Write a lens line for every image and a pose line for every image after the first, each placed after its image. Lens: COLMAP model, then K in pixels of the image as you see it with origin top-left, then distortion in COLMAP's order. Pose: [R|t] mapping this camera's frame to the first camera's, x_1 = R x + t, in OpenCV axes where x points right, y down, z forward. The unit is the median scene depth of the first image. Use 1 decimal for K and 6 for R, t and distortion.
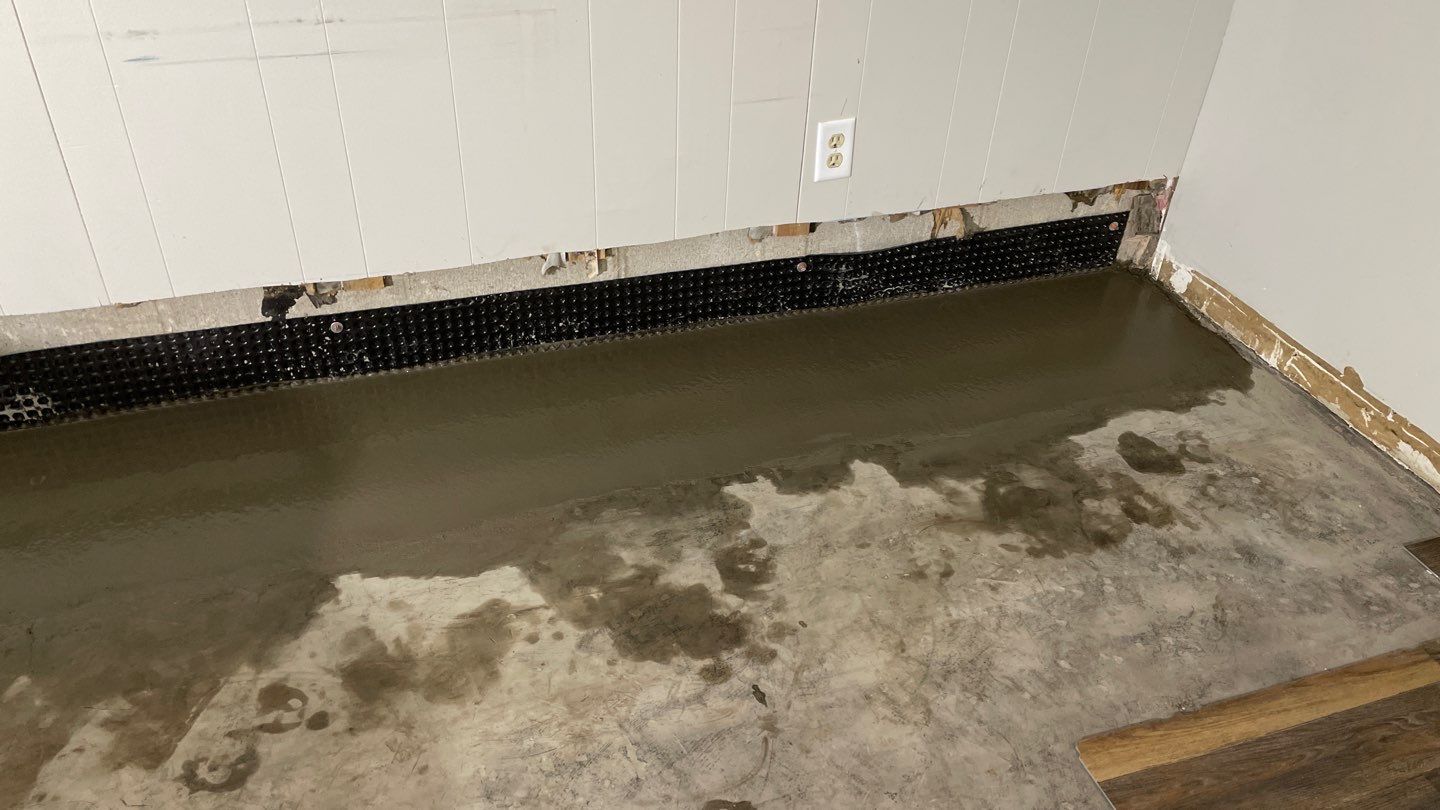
lens RADIAL K [[1085.8, 0, 720.4], [0, 1085.8, 406.0], [0, 0, 1]] dist [0.011030, -0.012903]
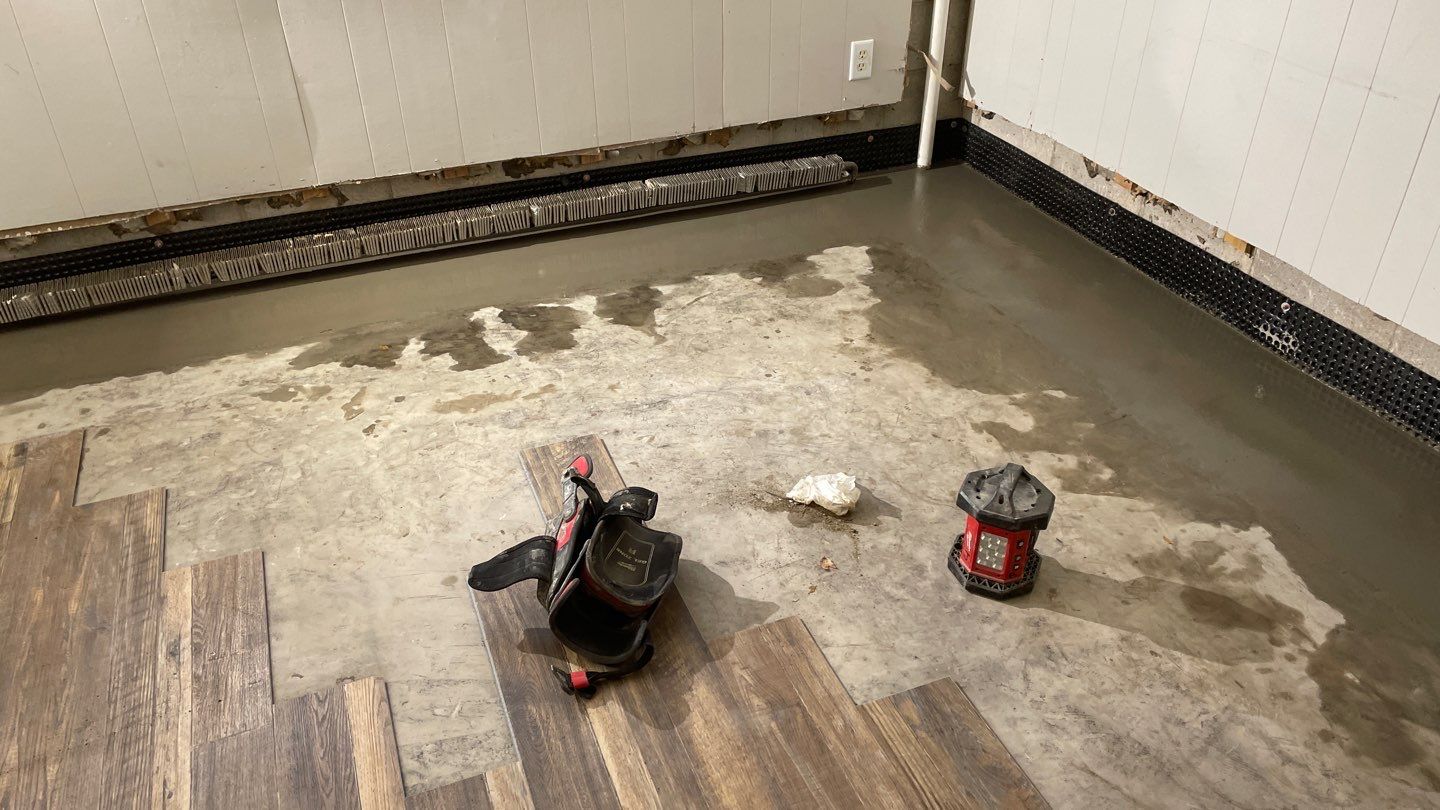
lens RADIAL K [[1085.8, 0, 719.3], [0, 1085.8, 404.1], [0, 0, 1]] dist [0.011030, -0.012903]
pose [[0.049446, 0.515049, -0.855733, 0.638686], [-0.581011, 0.711728, 0.394803, -0.081574], [0.812392, 0.477669, 0.334441, -0.016750]]
